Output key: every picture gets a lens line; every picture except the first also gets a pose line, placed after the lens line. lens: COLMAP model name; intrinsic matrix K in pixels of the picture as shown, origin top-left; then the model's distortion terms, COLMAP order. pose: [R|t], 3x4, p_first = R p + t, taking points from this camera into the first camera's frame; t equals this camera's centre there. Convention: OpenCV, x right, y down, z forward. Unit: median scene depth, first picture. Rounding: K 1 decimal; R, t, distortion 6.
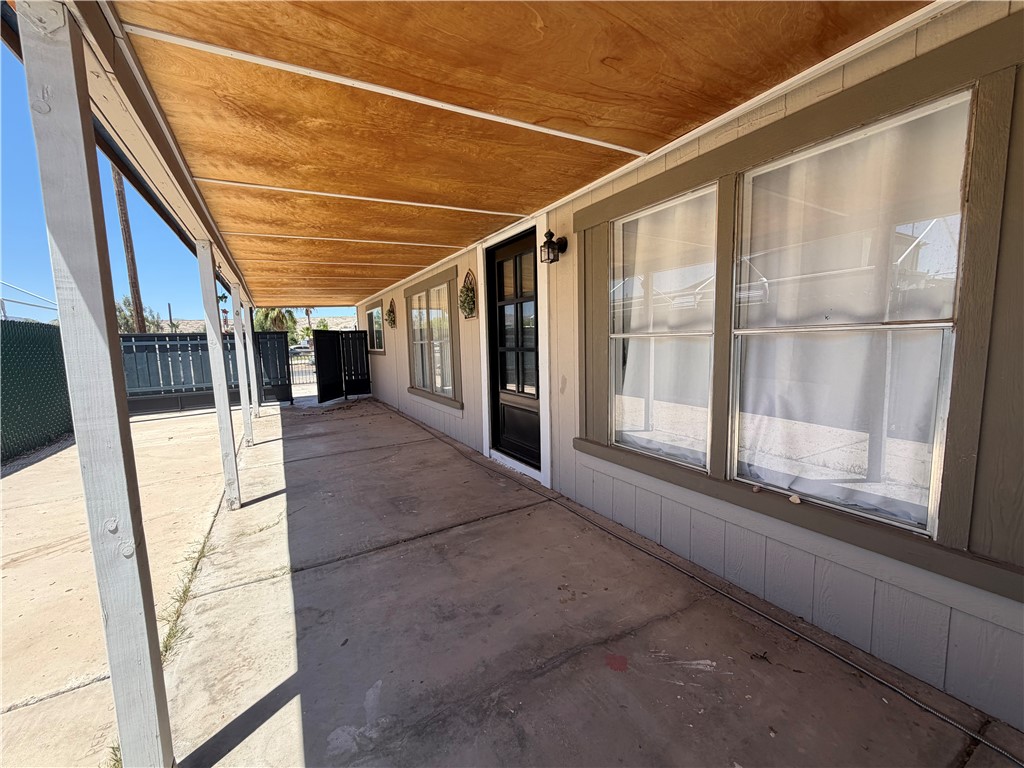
lens RADIAL K [[408.2, 0, 506.4], [0, 408.2, 384.9], [0, 0, 1]] dist [-0.000774, 0.000216]
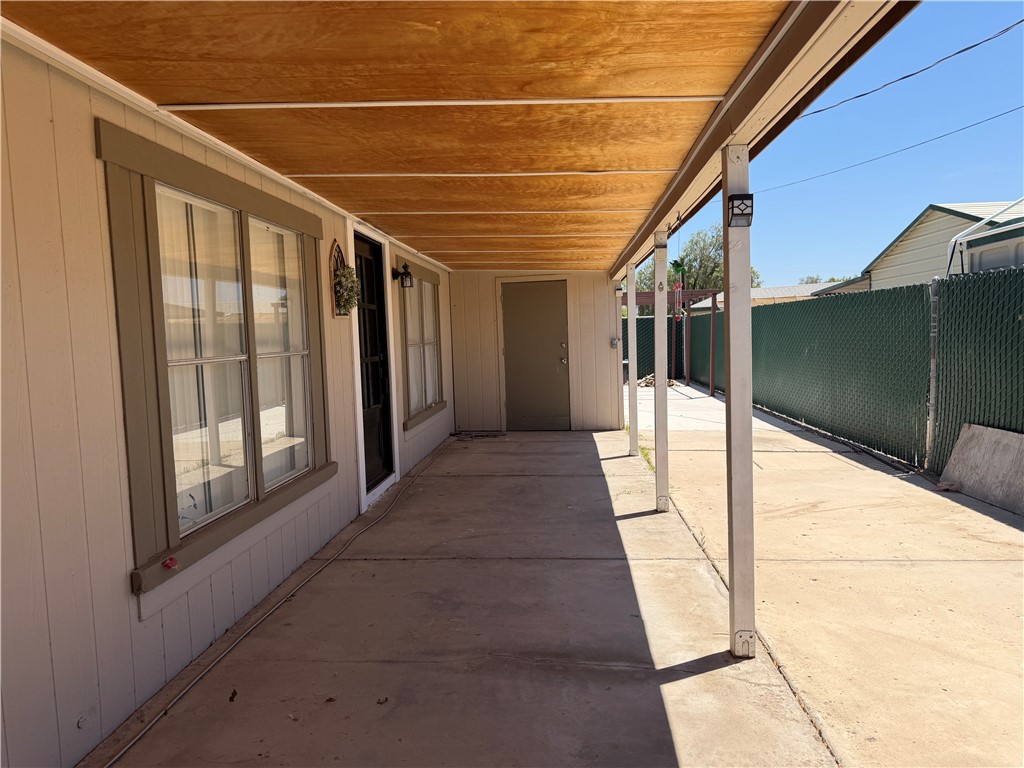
lens RADIAL K [[716.9, 0, 513.0], [0, 716.9, 389.2], [0, 0, 1]] dist [0.003280, -0.001740]
pose [[-0.832227, 0.016596, 0.554187, -1.419113], [0.115519, 0.982806, 0.144044, -0.274968], [-0.542268, 0.183896, -0.819834, 2.720091]]
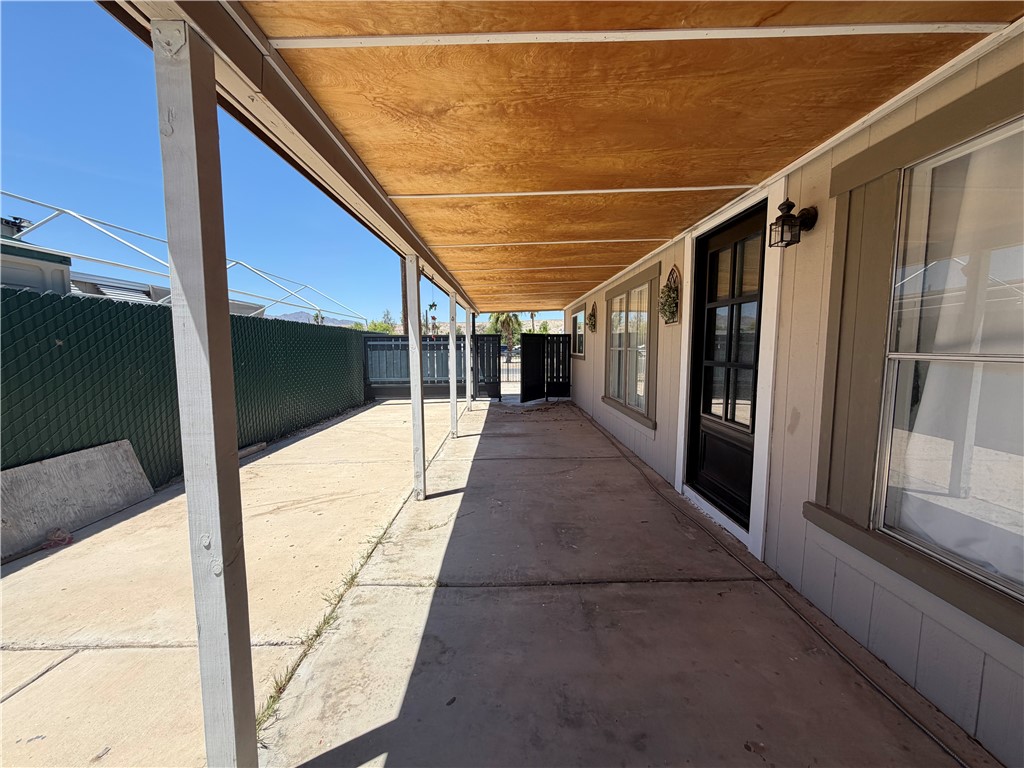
lens RADIAL K [[408.2, 0, 507.3], [0, 408.2, 385.9], [0, 0, 1]] dist [-0.000774, 0.000216]
pose [[0.873203, 0.072268, -0.481970, 0.045602], [-0.073755, 0.997150, 0.015891, -0.036341], [0.481744, 0.021671, 0.876044, 0.161656]]
